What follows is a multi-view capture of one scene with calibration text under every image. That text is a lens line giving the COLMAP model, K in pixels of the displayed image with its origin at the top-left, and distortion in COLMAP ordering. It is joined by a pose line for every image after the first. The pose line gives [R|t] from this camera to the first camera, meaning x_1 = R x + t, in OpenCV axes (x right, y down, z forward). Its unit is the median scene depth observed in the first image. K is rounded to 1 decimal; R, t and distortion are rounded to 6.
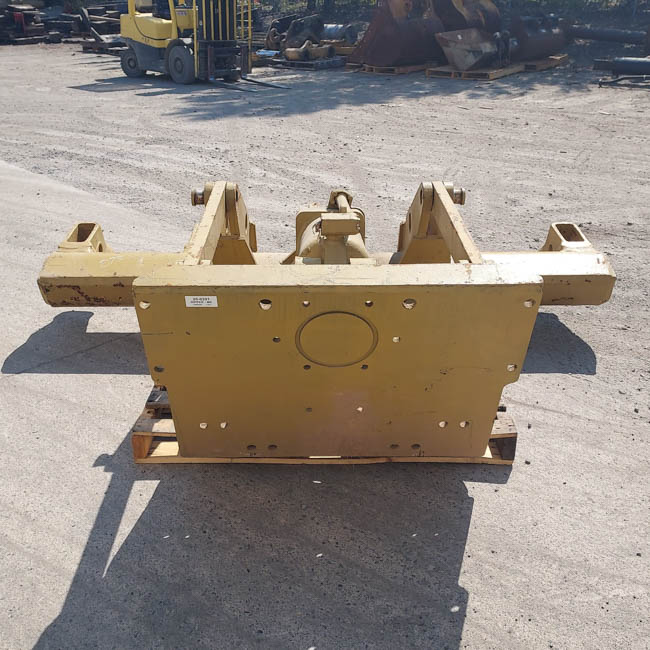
lens RADIAL K [[740.7, 0, 325.0], [0, 740.7, 325.0], [0, 0, 1]] dist [0.112600, -0.170286]
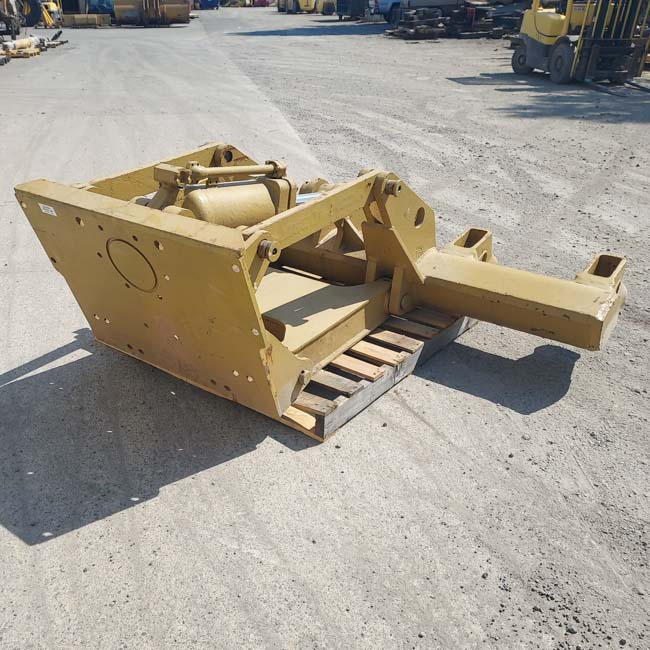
lens RADIAL K [[703.4, 0, 266.5], [0, 703.4, 359.2], [0, 0, 1]] dist [0.059959, -0.032554]
pose [[0.774852, 0.301445, -0.555640, 0.510794], [-0.267151, 0.952781, 0.144354, -0.034393], [0.572918, 0.036587, 0.818796, 0.098407]]
